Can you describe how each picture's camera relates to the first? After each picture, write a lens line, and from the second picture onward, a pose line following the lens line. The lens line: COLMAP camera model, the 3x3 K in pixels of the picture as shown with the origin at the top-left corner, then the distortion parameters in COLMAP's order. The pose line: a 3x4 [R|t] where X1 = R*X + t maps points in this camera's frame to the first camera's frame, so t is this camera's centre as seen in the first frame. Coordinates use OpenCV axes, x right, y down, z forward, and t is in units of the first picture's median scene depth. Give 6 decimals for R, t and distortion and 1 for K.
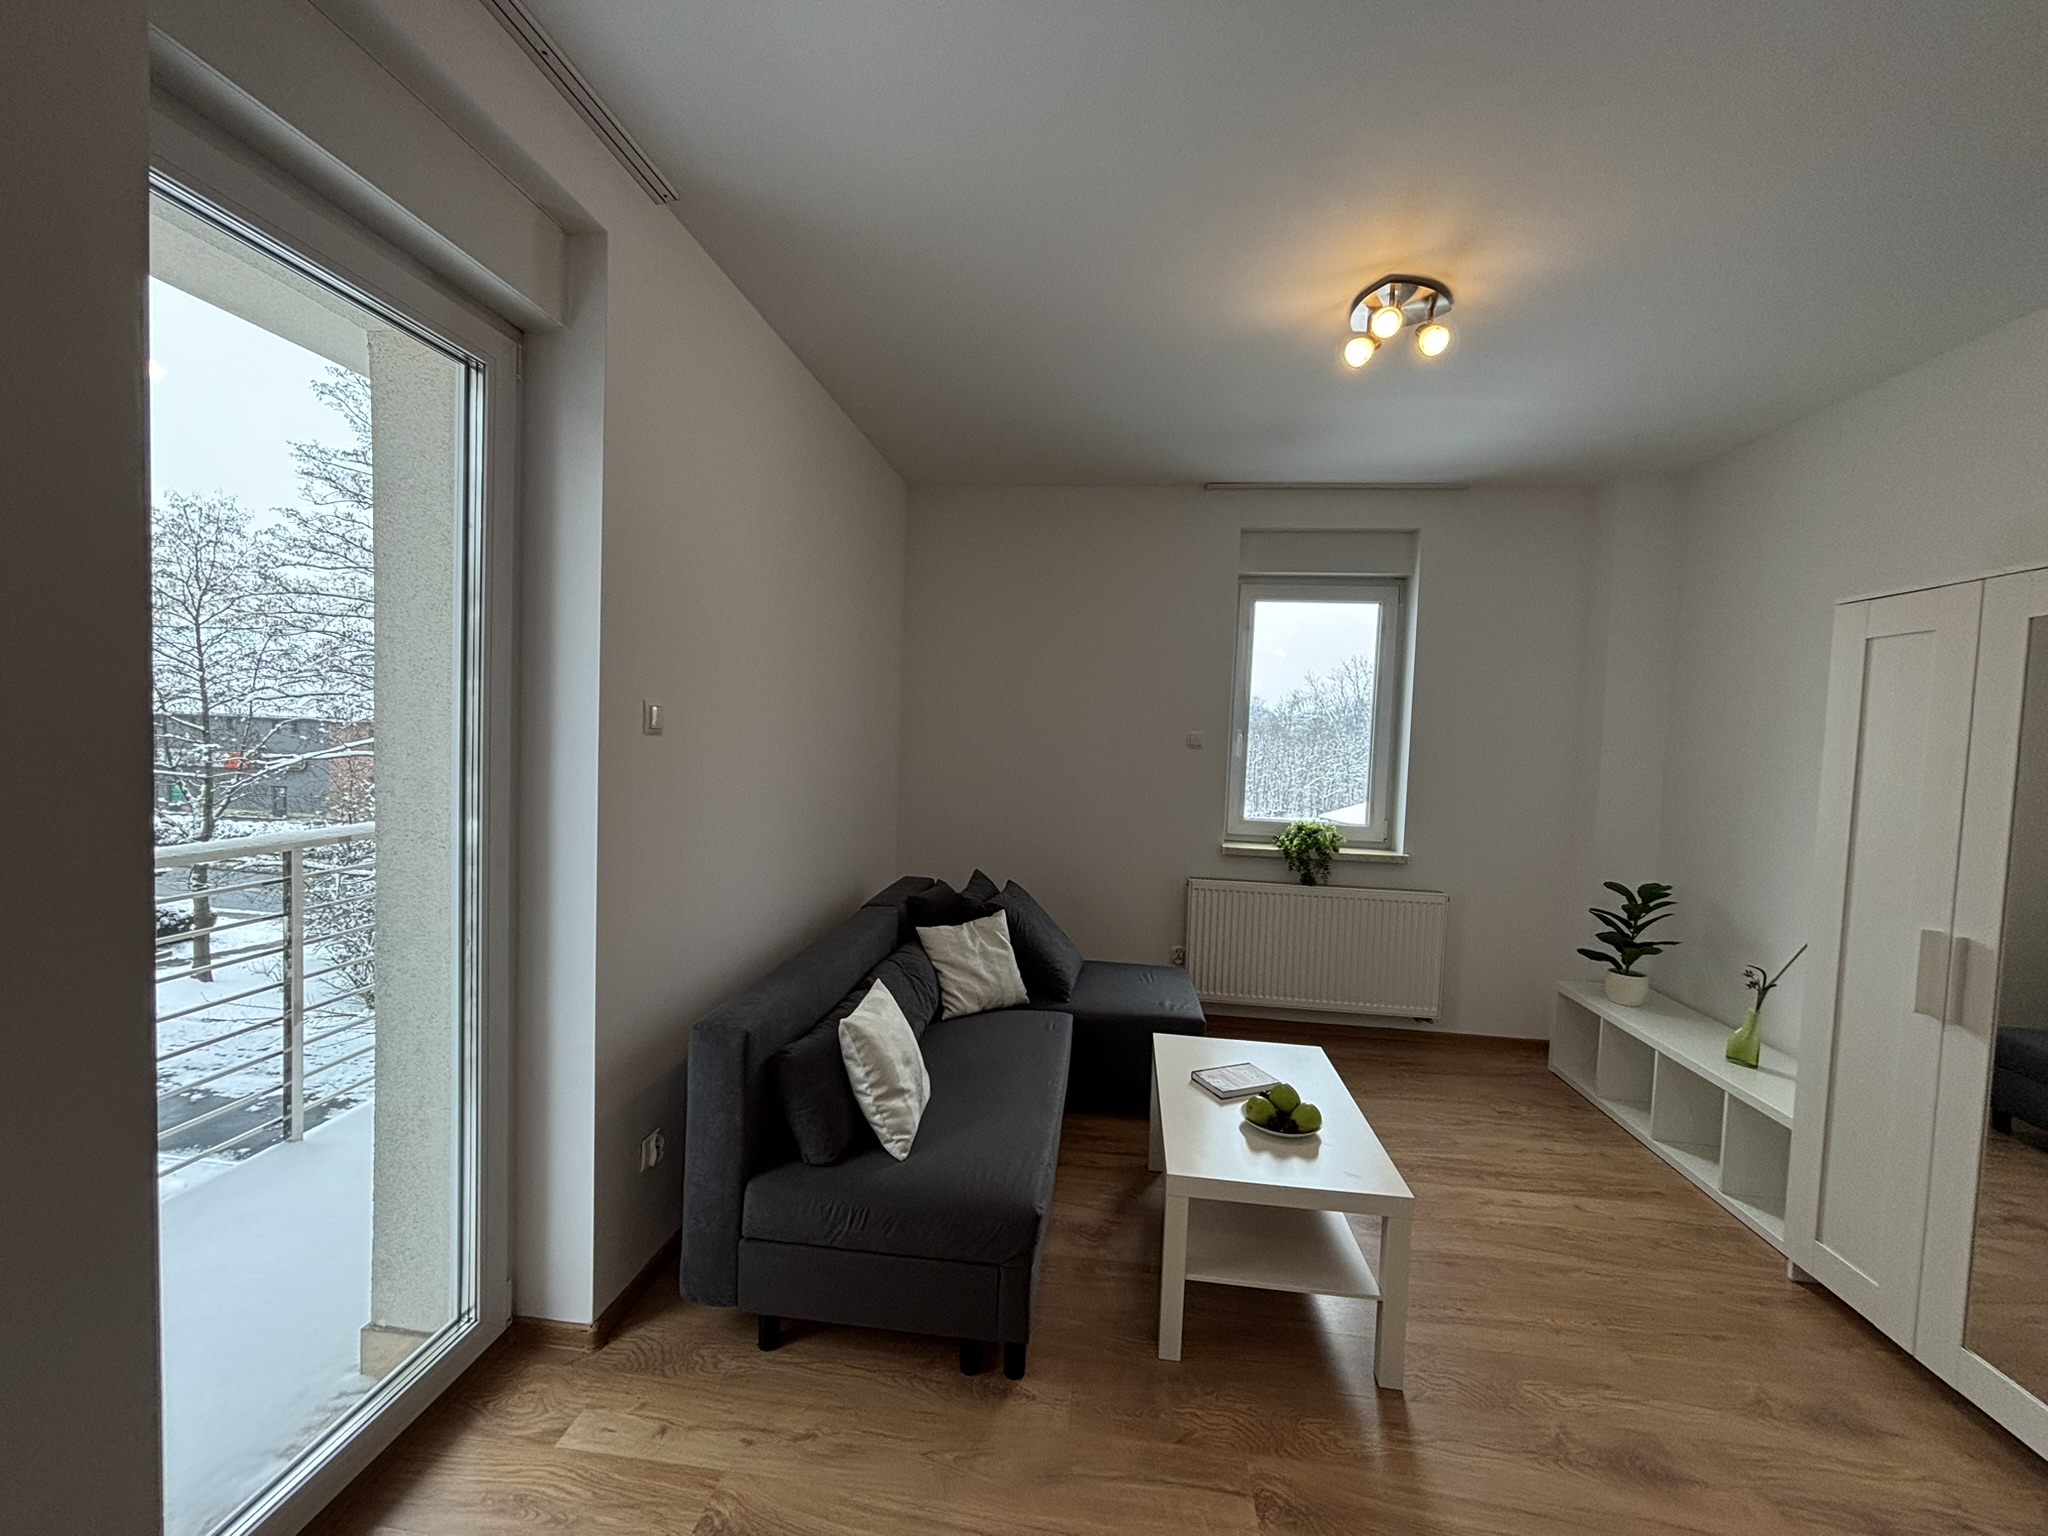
lens RADIAL K [[820.4, 0, 1027.8], [0, 820.4, 765.7], [0, 0, 1]] dist [-0.002036, 0.001852]
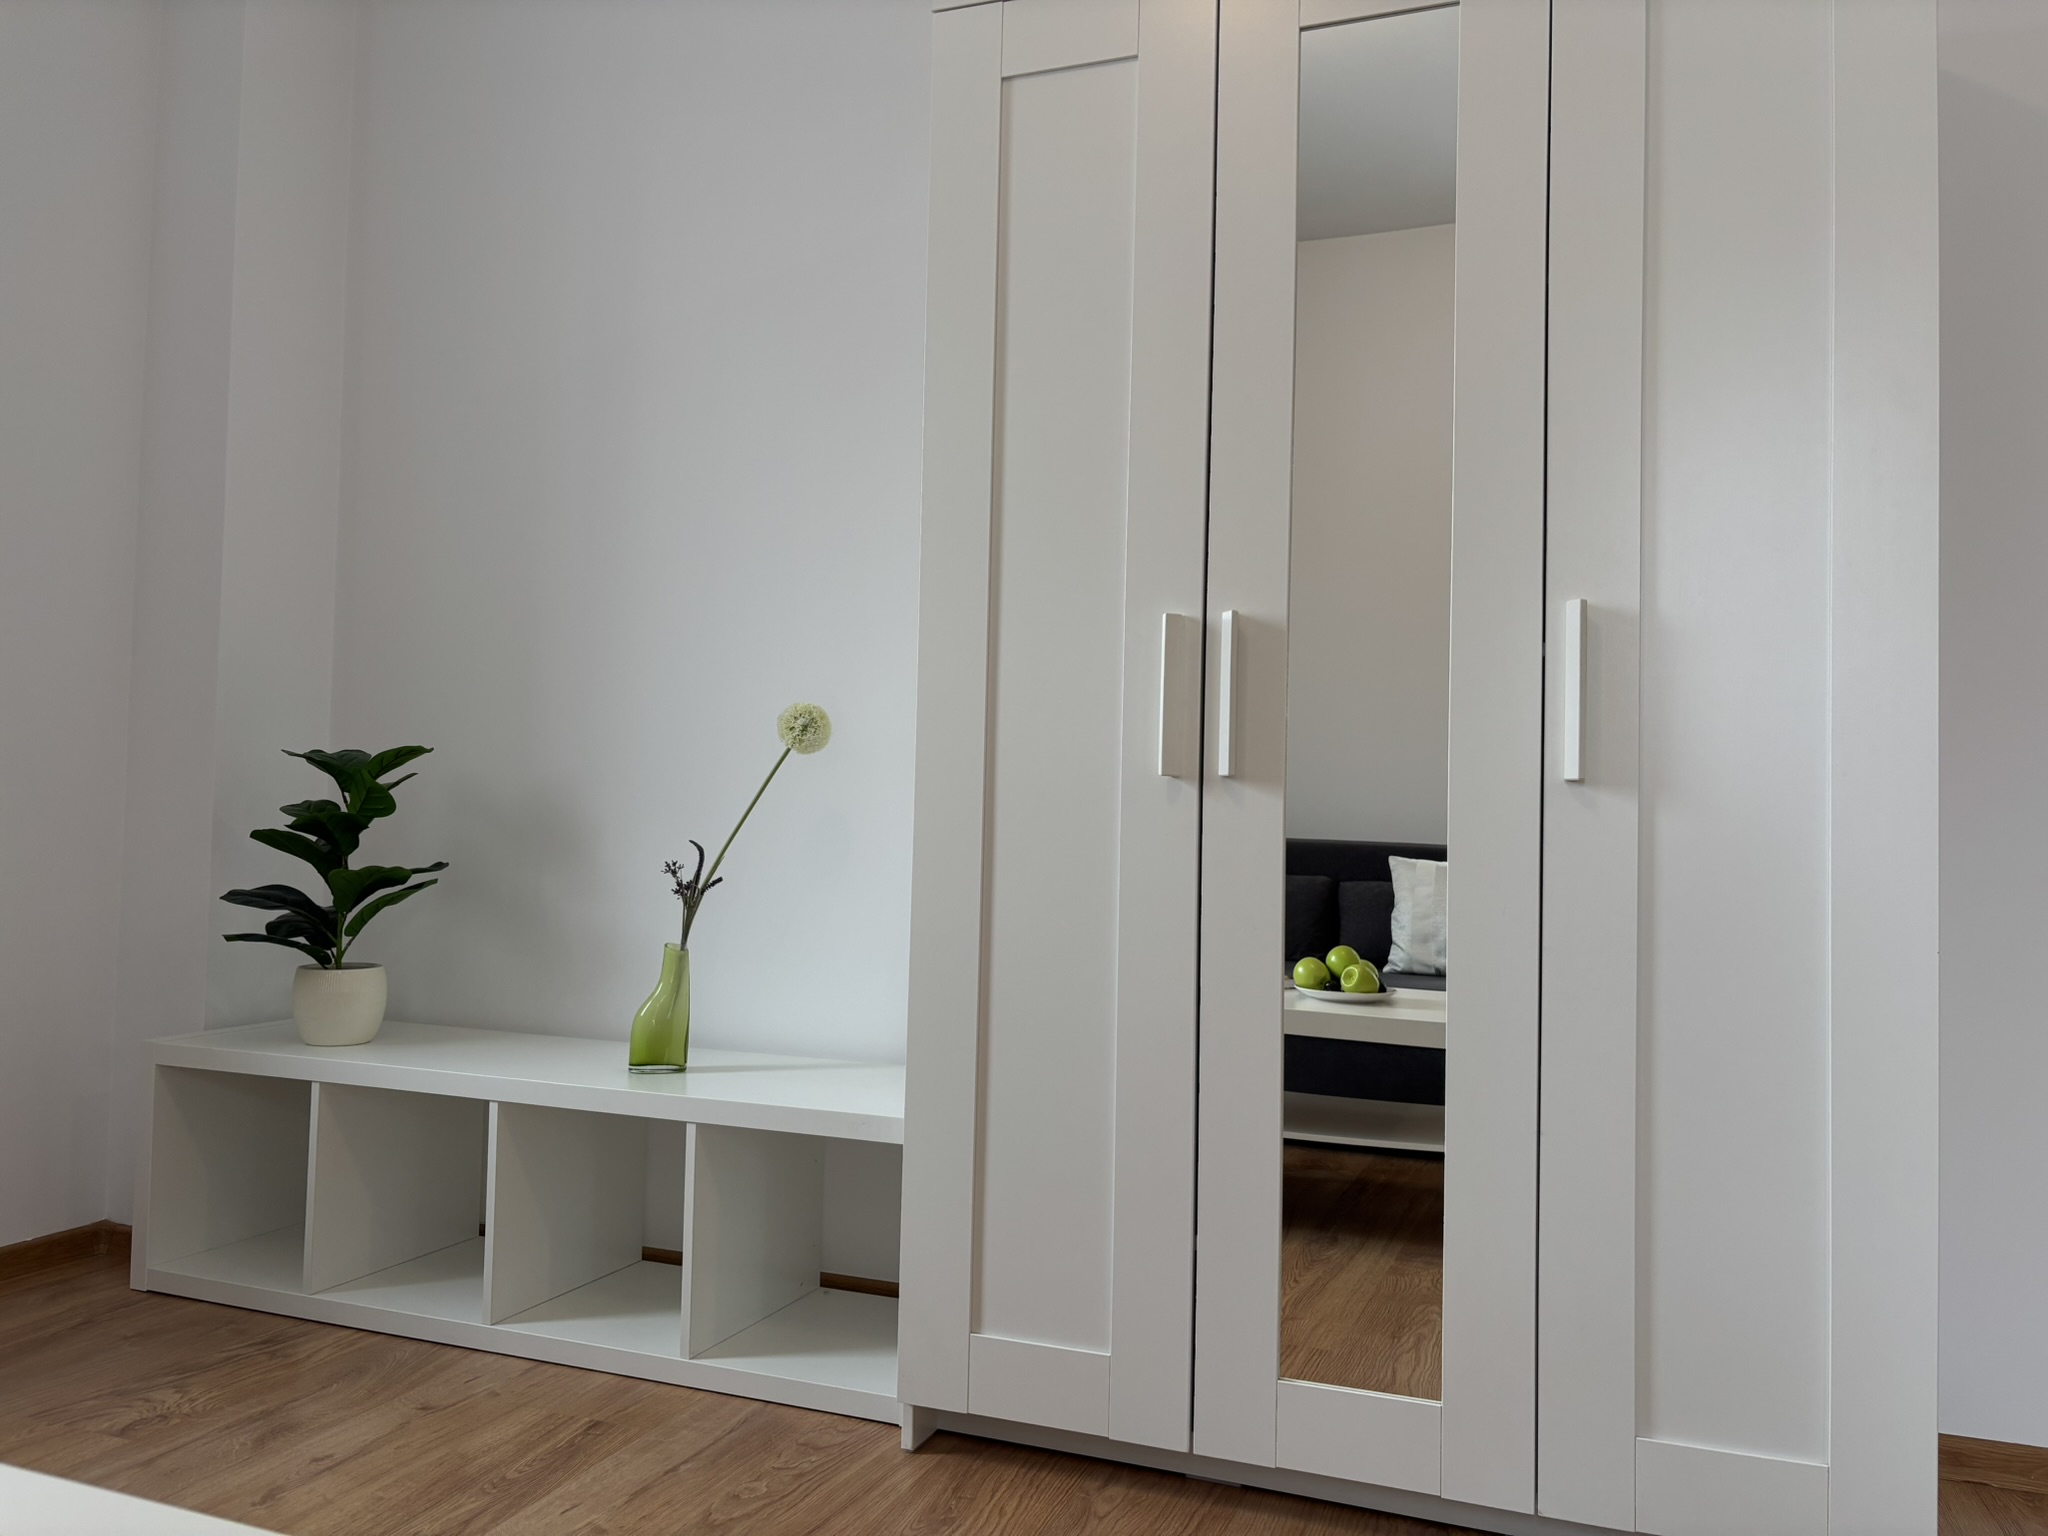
lens RADIAL K [[1555.3, 0, 1024.6], [0, 1555.3, 760.9], [0, 0, 1]] dist [0.038393, -0.029060]
pose [[0.259838, -0.000212, 0.965652, 0.077109], [0.030365, 0.999507, -0.007952, 0.188908], [-0.965175, 0.031388, 0.259716, 0.529135]]
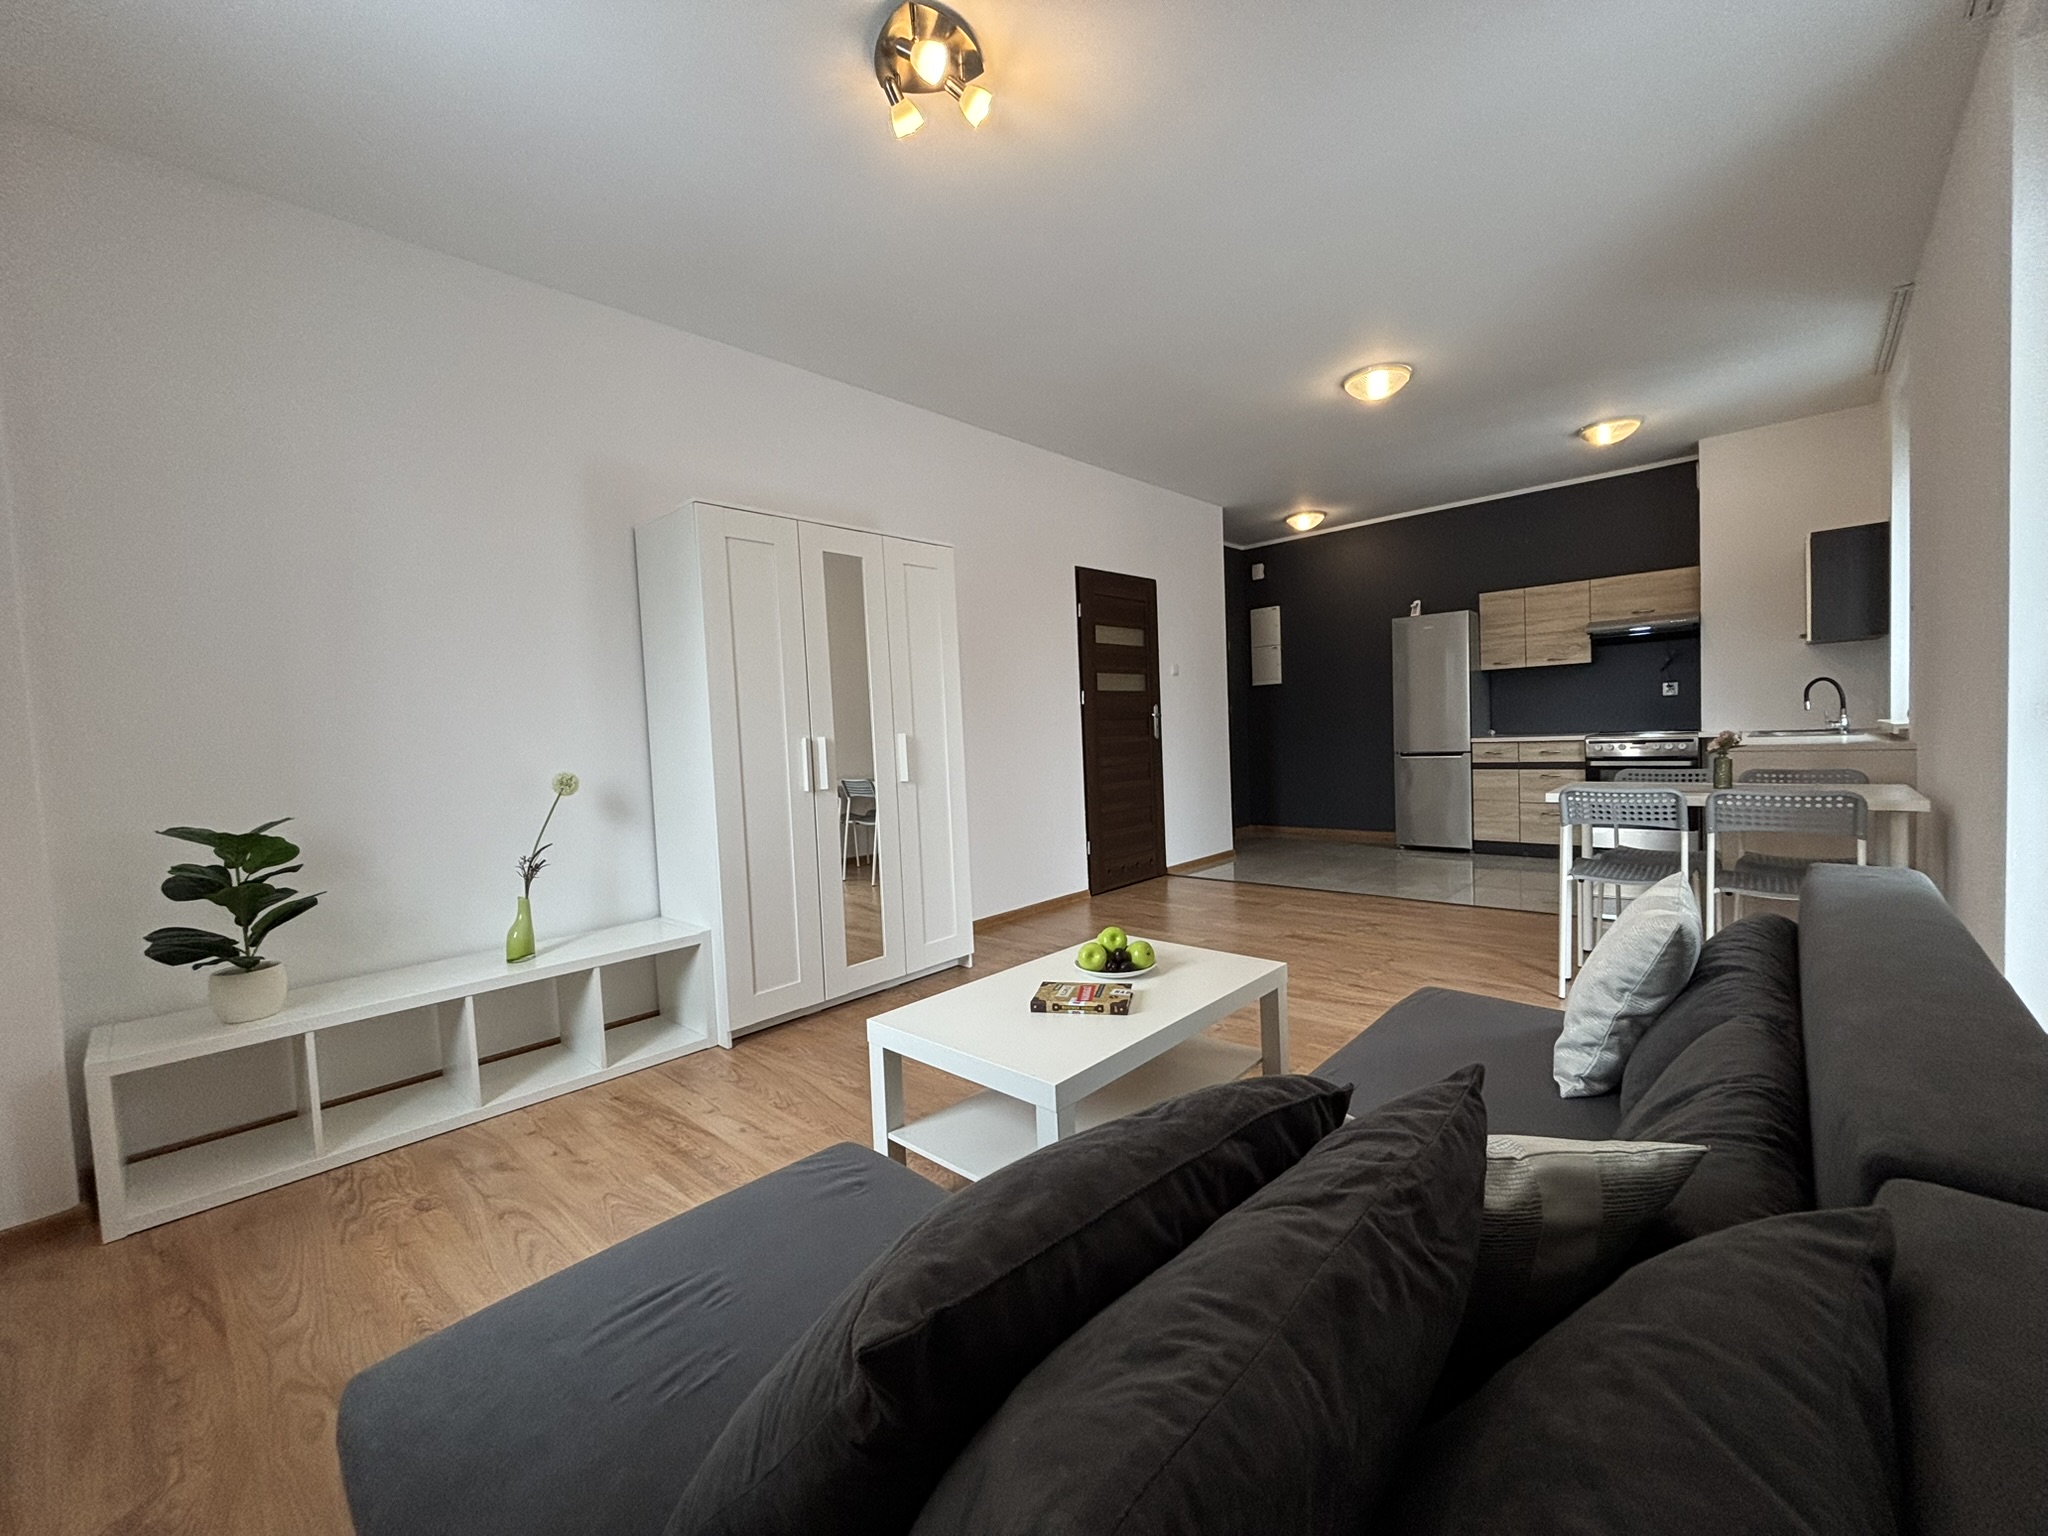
lens RADIAL K [[820.4, 0, 1019.5], [0, 820.4, 772.5], [0, 0, 1]] dist [-0.002036, 0.001852]
pose [[-0.801217, -0.034920, 0.597354, -0.115109], [0.039264, 0.993076, 0.110718, 0.067558], [-0.597084, 0.112164, -0.794299, 1.275161]]
